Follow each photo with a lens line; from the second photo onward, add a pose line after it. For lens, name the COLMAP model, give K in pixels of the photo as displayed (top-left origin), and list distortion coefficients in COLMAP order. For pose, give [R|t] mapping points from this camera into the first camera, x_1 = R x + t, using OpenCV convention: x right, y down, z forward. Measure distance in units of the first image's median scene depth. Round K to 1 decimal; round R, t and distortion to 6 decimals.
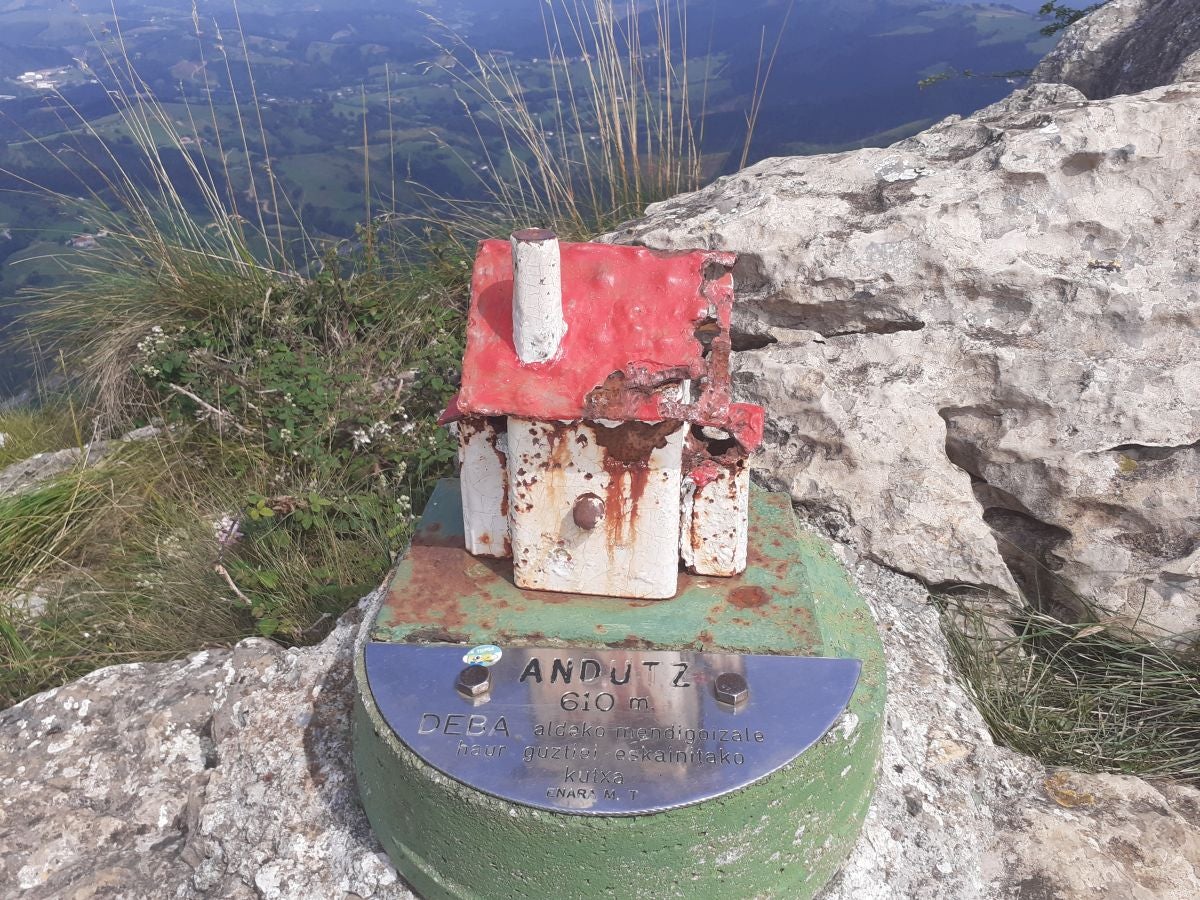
lens RADIAL K [[947.9, 0, 601.7], [0, 947.9, 443.0], [0, 0, 1]] dist [0.019522, -0.037903]
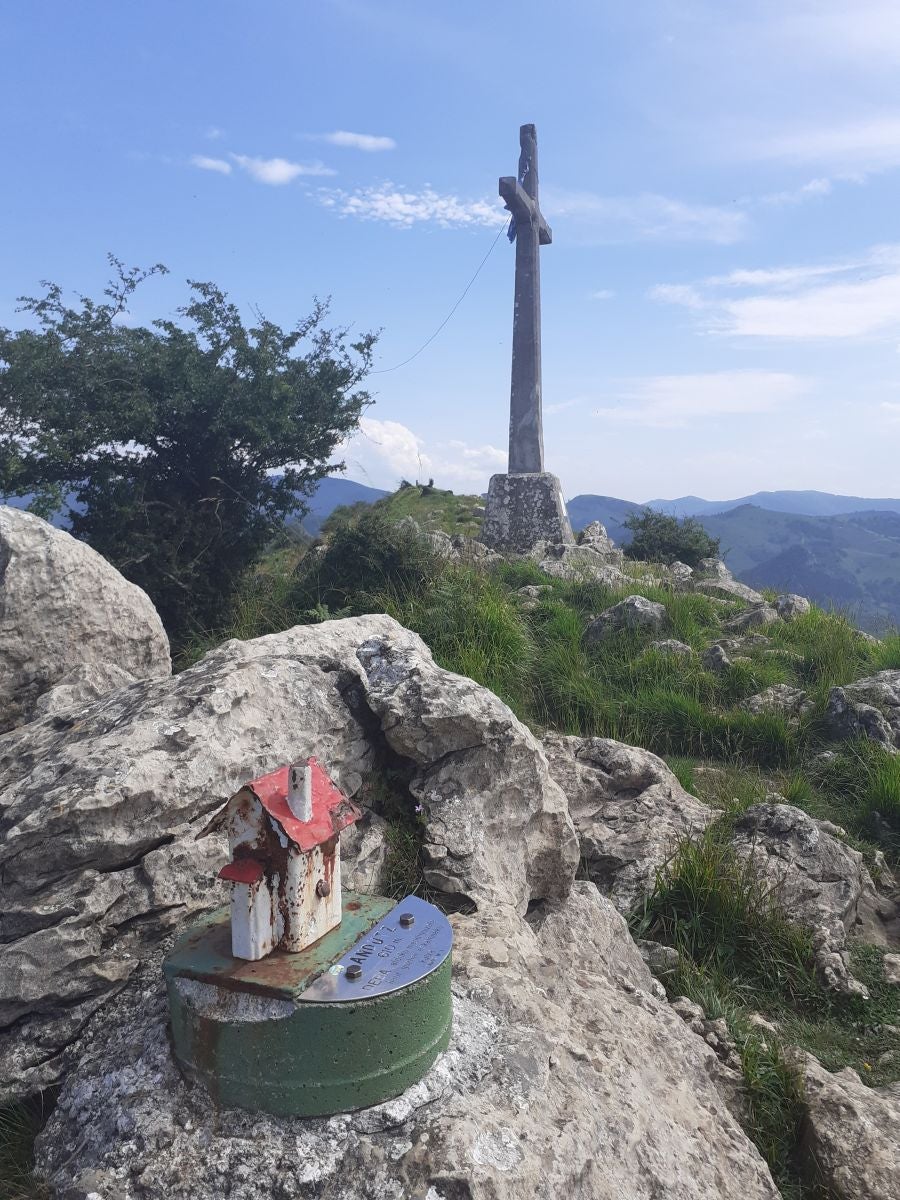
lens RADIAL K [[947.9, 0, 451.1], [0, 947.9, 600.4], [0, 0, 1]] dist [0.019522, -0.037903]
pose [[0.322211, -0.097863, 0.941596, -1.236798], [0.446272, 0.892890, -0.059912, -0.164282], [-0.834878, 0.439512, 0.331373, -0.151179]]
